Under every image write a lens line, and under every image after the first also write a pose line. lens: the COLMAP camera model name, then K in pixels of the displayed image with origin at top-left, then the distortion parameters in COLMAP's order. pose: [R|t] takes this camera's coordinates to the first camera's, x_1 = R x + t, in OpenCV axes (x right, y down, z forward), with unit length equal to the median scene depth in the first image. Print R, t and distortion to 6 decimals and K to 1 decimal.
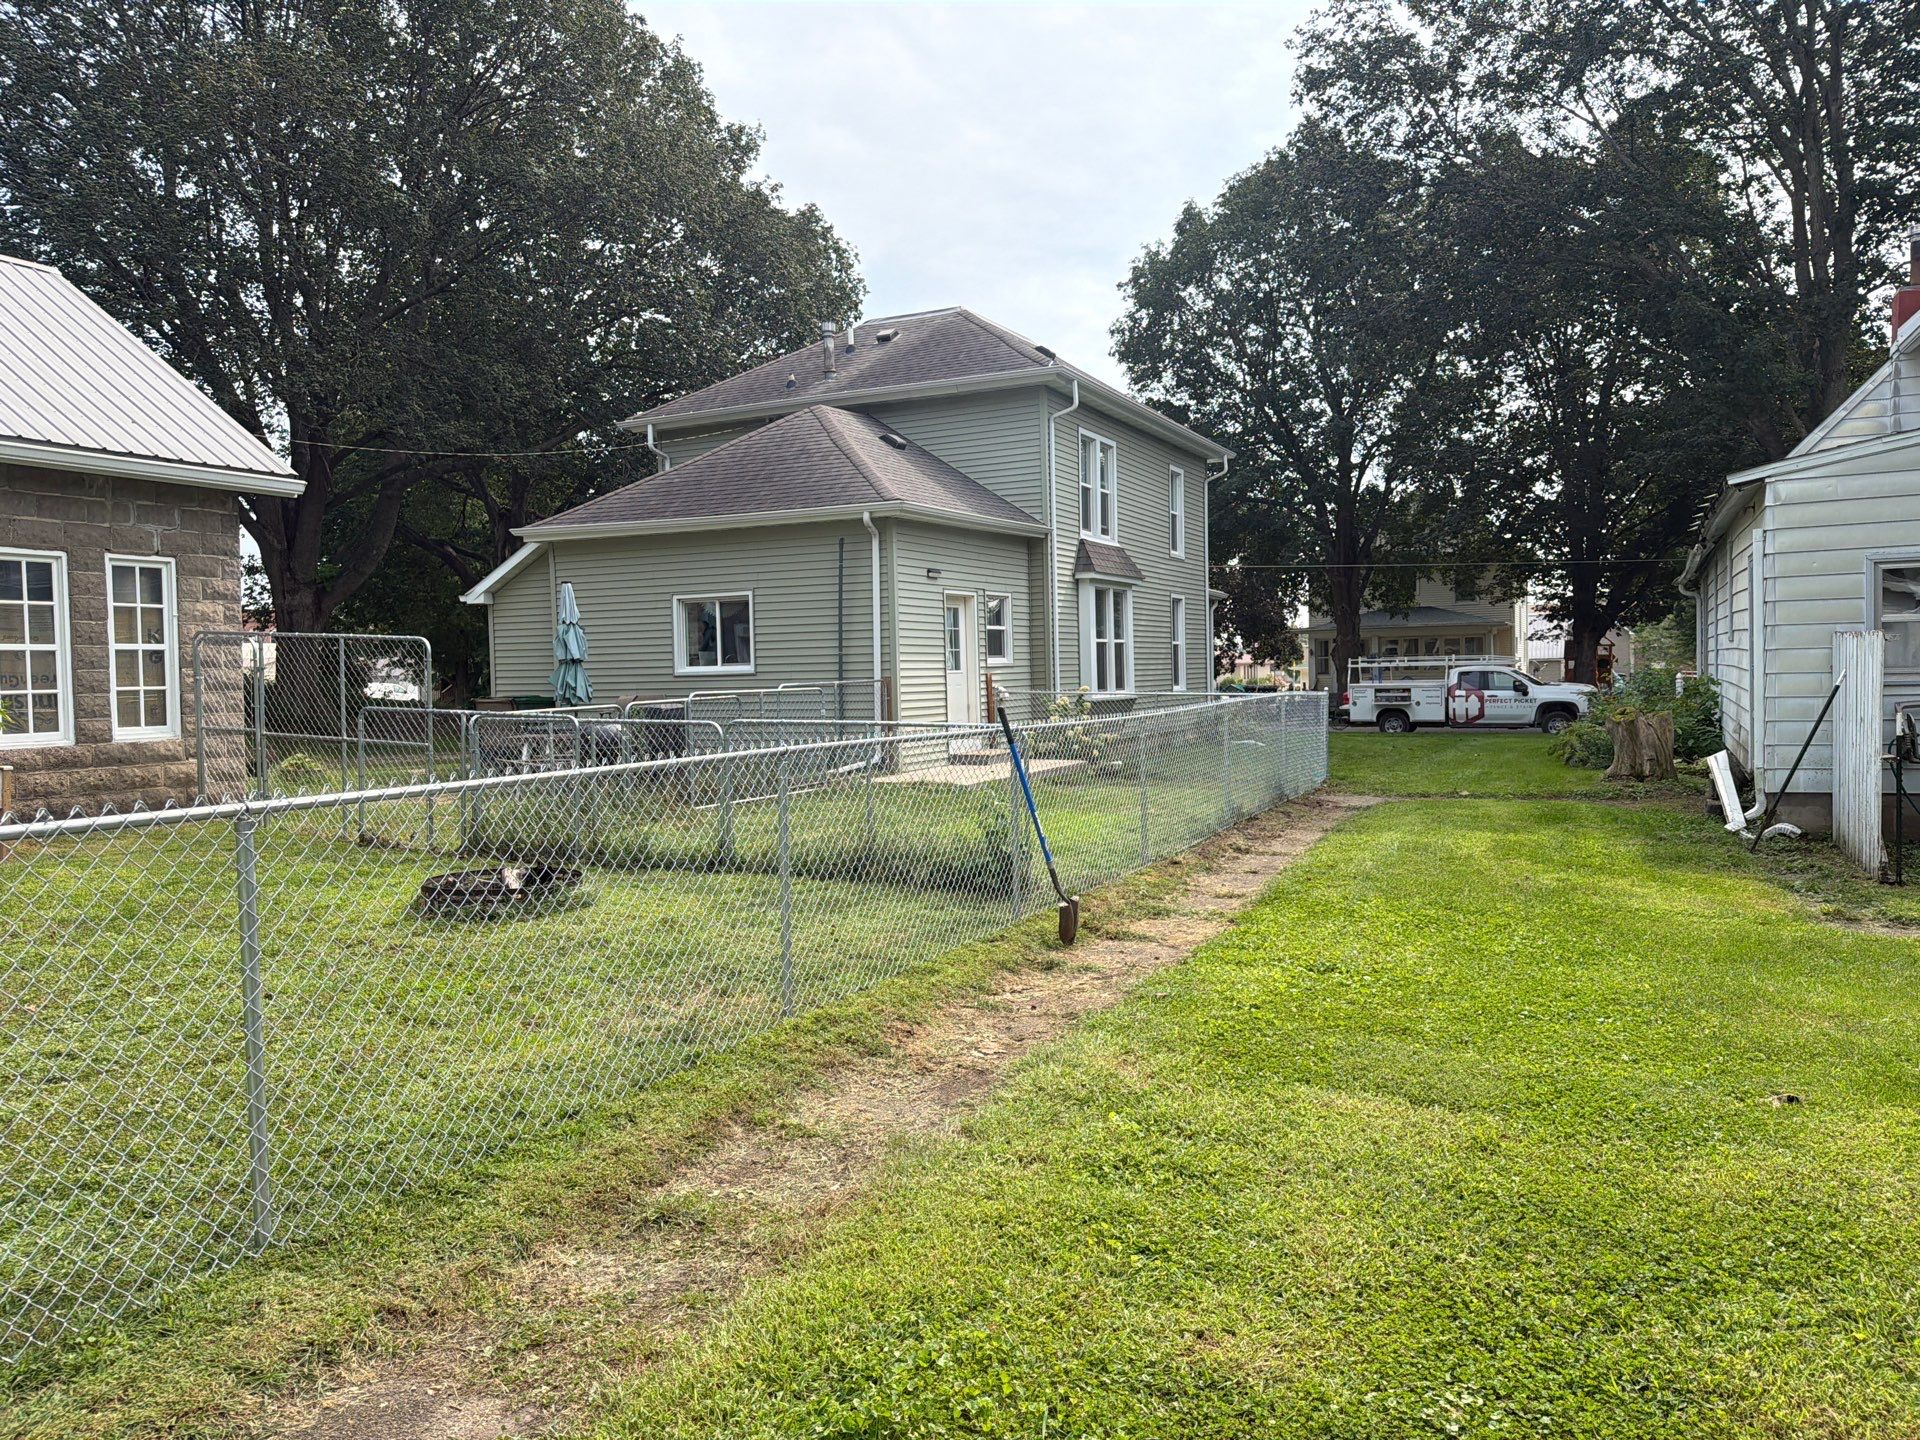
lens RADIAL K [[1338.6, 0, 953.1], [0, 1338.6, 712.4], [0, 0, 1]] dist [0.027918, -0.044901]
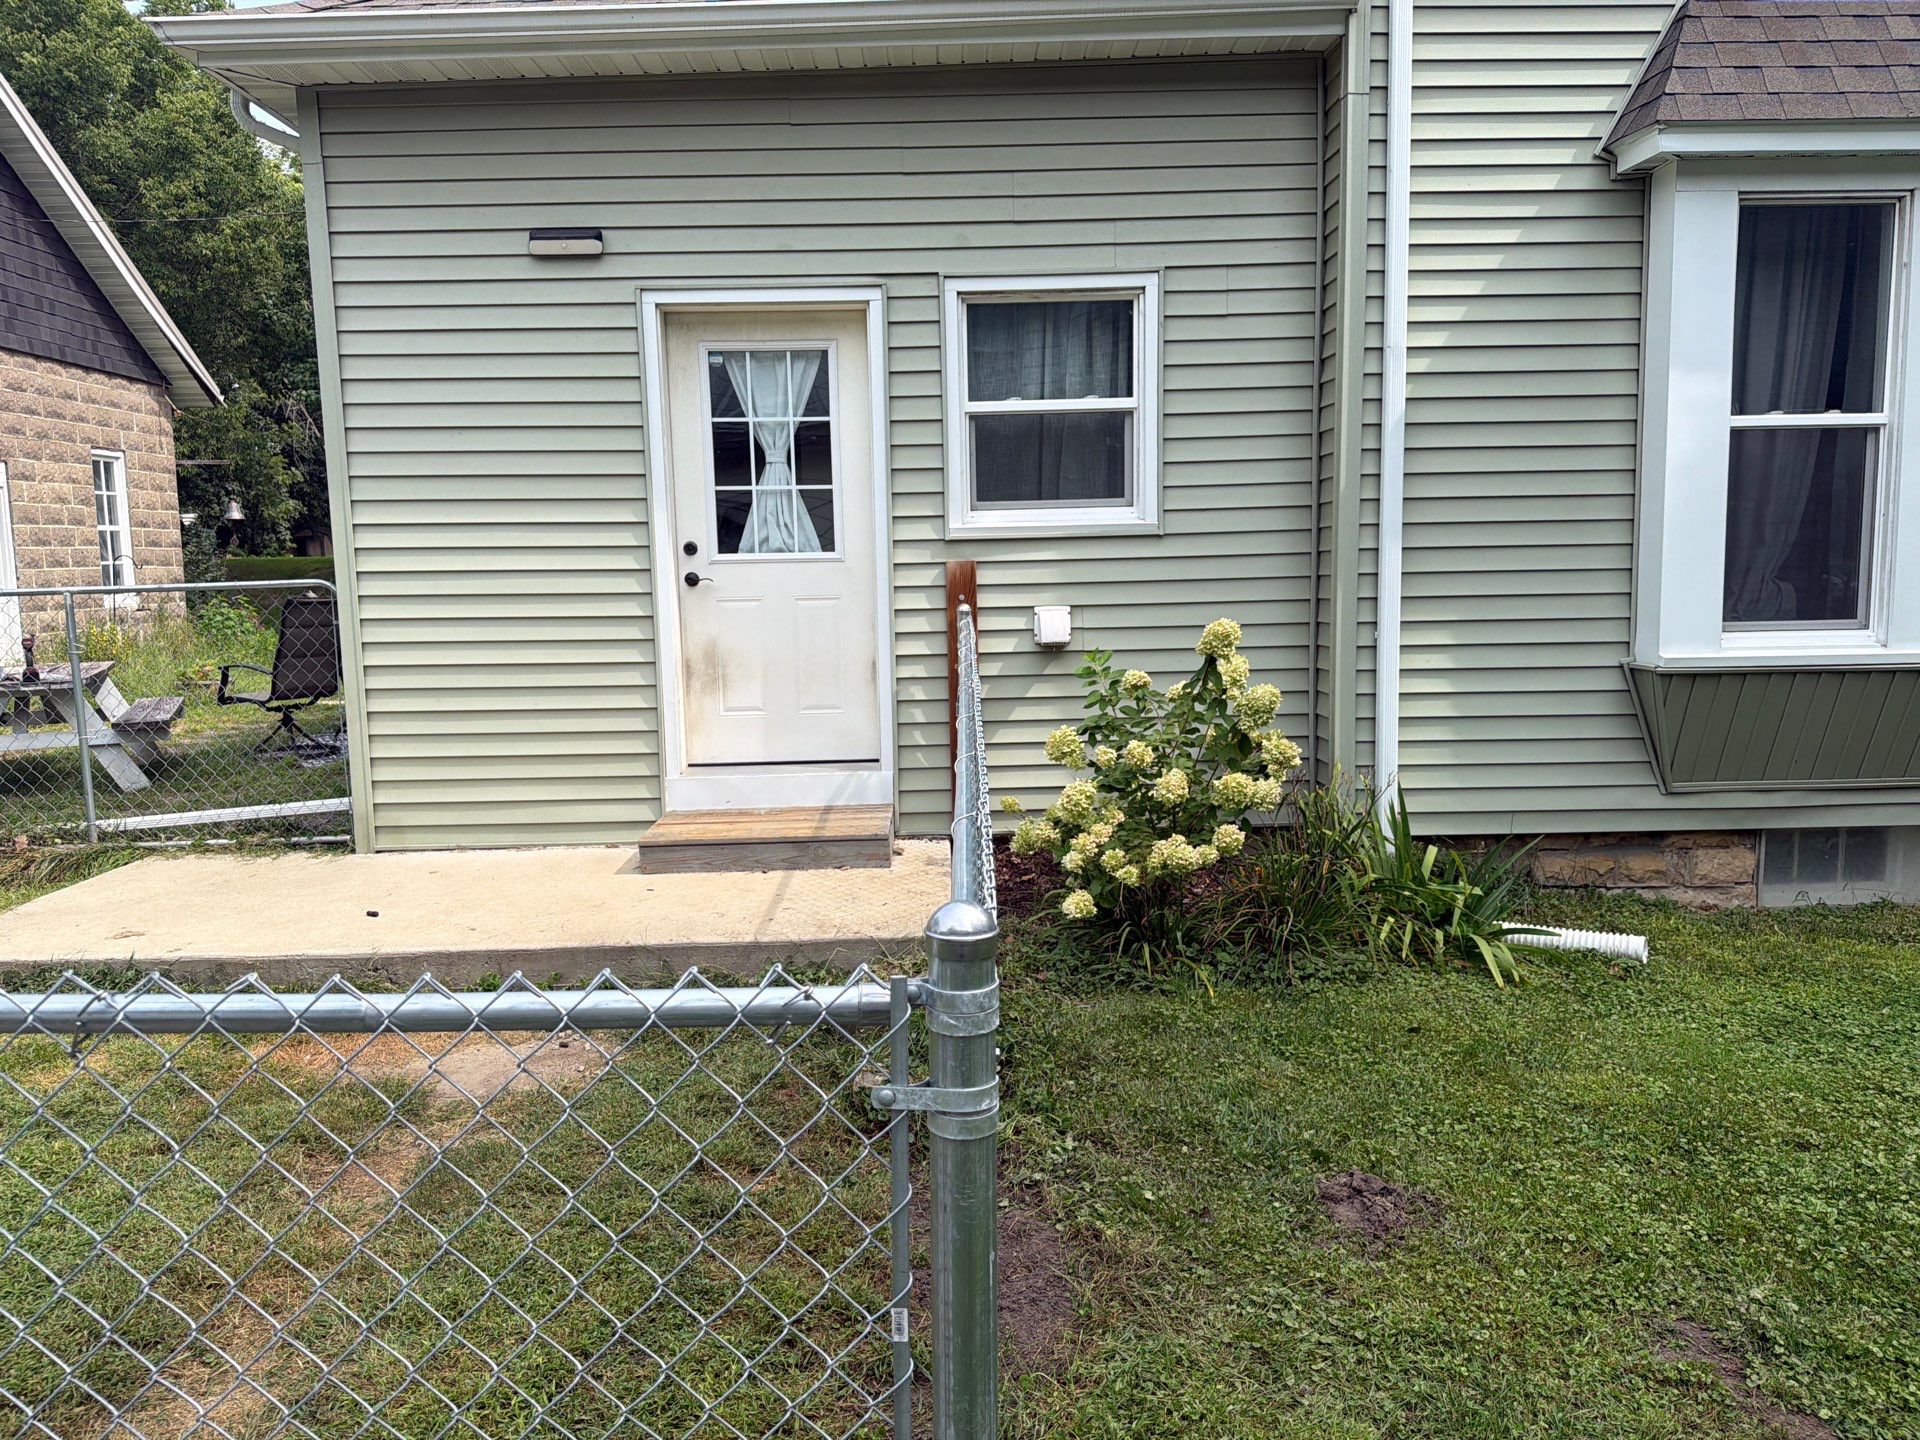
lens RADIAL K [[1298.9, 0, 951.2], [0, 1298.9, 741.6], [0, 0, 1]] dist [0.012989, -0.004845]
pose [[0.473355, 0.126763, -0.871703, 0.292159], [-0.019444, 0.990854, 0.133531, -0.028597], [0.880657, -0.046258, 0.471491, 0.878649]]
